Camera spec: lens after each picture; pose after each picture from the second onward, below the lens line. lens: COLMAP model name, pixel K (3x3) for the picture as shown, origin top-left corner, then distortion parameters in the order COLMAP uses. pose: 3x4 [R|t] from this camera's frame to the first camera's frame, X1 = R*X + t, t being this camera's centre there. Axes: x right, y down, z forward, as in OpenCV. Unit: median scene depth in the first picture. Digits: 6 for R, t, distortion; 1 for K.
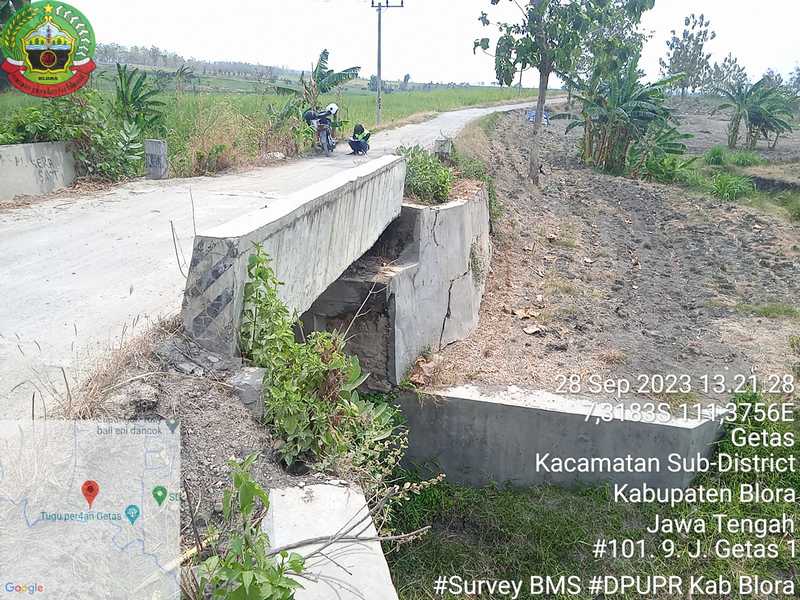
lens RADIAL K [[658.7, 0, 401.9], [0, 658.7, 302.7], [0, 0, 1]] dist [0.052867, -0.050066]
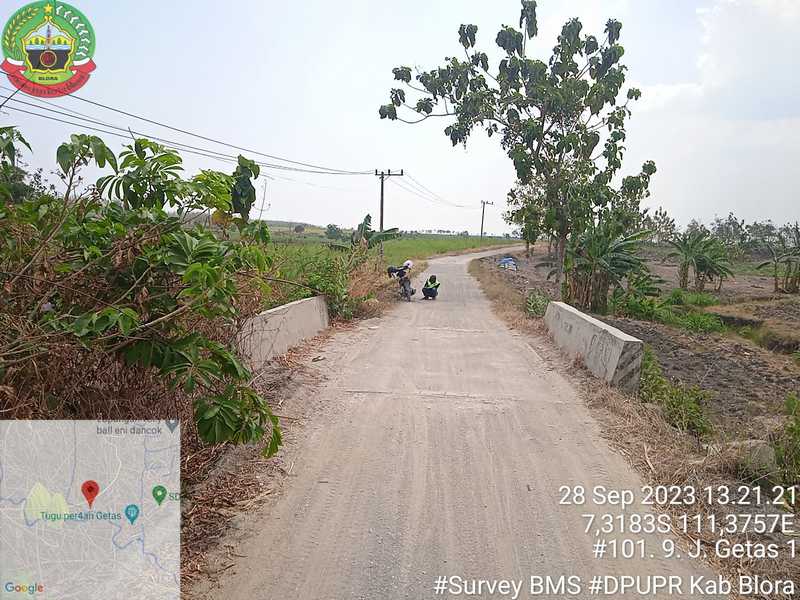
lens RADIAL K [[658.7, 0, 396.5], [0, 658.7, 303.5], [0, 0, 1]] dist [0.052867, -0.050066]
pose [[0.997554, -0.010137, 0.069162, -0.113777], [0.024334, 0.977901, -0.207648, 0.020248], [-0.065529, 0.208823, 0.975756, -0.105766]]
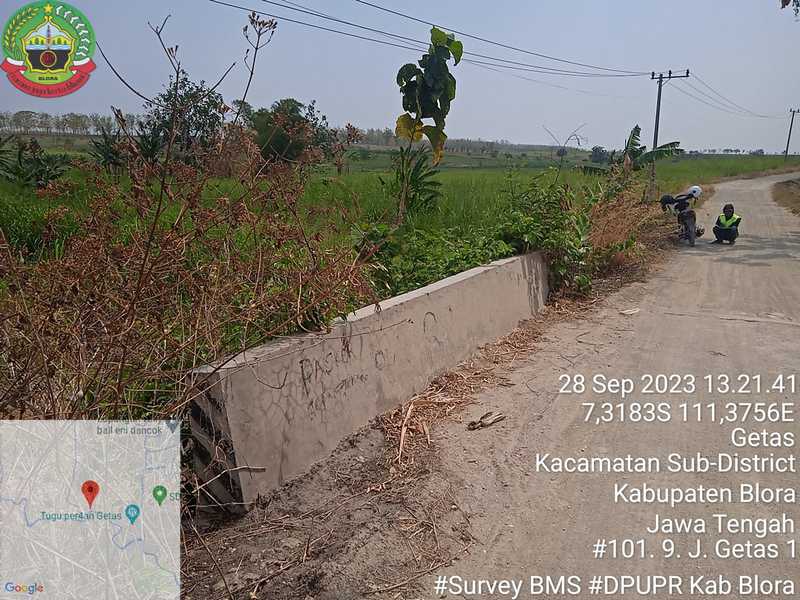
lens RADIAL K [[658.7, 0, 400.1], [0, 658.7, 299.6], [0, 0, 1]] dist [0.052867, -0.050066]
pose [[0.952083, 0.041204, -0.303051, -0.107027], [-0.073300, 0.992745, -0.095307, -0.022498], [0.296926, 0.112954, 0.948196, 0.042517]]
